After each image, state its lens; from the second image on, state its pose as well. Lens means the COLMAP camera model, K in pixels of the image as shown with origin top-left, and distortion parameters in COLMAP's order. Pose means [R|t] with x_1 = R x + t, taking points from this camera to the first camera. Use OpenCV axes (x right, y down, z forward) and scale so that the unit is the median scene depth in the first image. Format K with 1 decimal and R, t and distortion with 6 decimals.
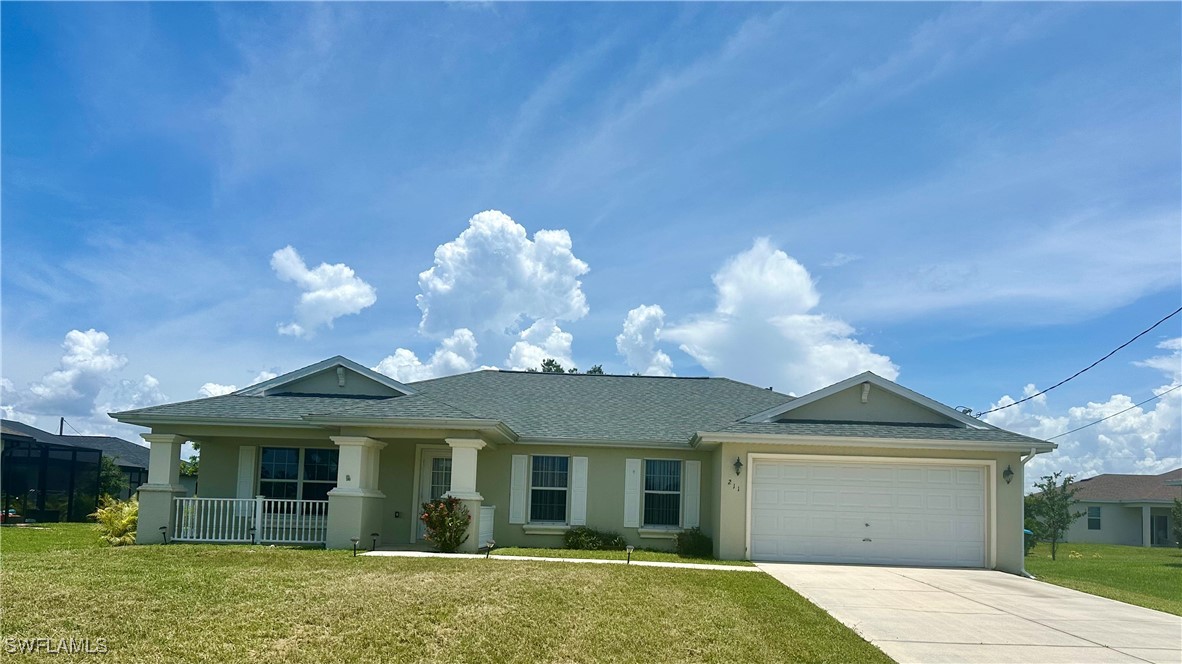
lens RADIAL K [[906.8, 0, 672.8], [0, 906.8, 437.6], [0, 0, 1]] dist [-0.015789, -0.015142]
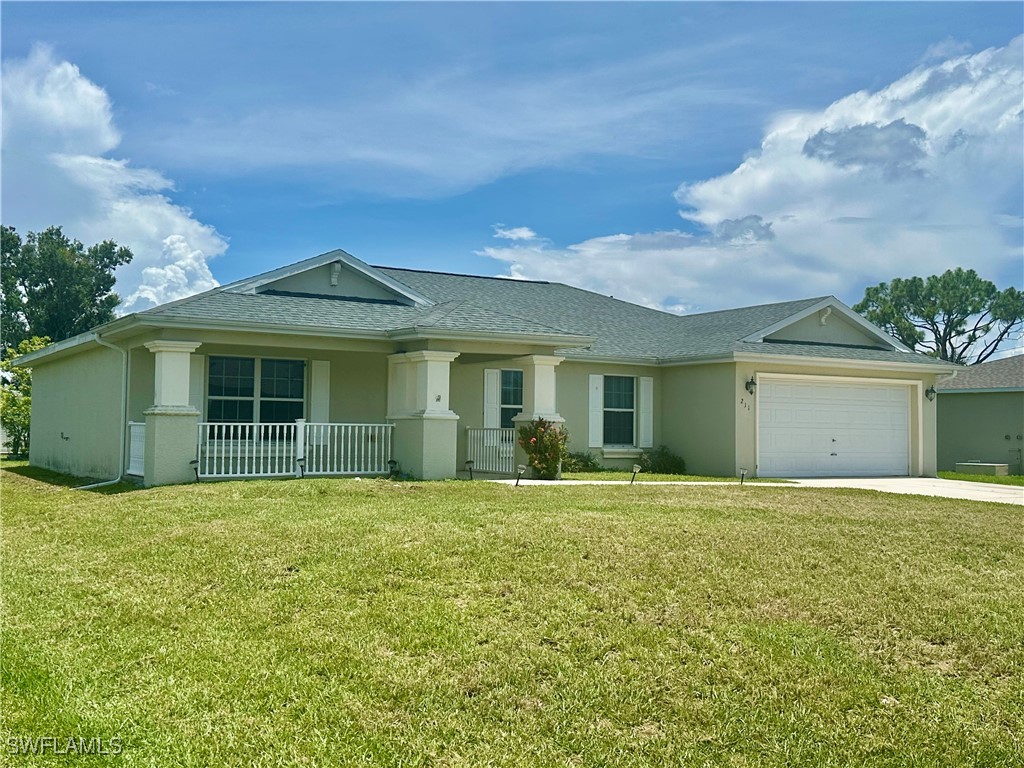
lens RADIAL K [[1137.9, 0, 512.3], [0, 1137.9, 379.4], [0, 0, 1]] dist [0.042569, 0.000000]
pose [[0.881847, 0.007151, 0.471482, -0.713331], [-0.029068, 0.998808, 0.039220, -0.016391], [-0.470639, -0.048291, 0.881003, 0.000209]]
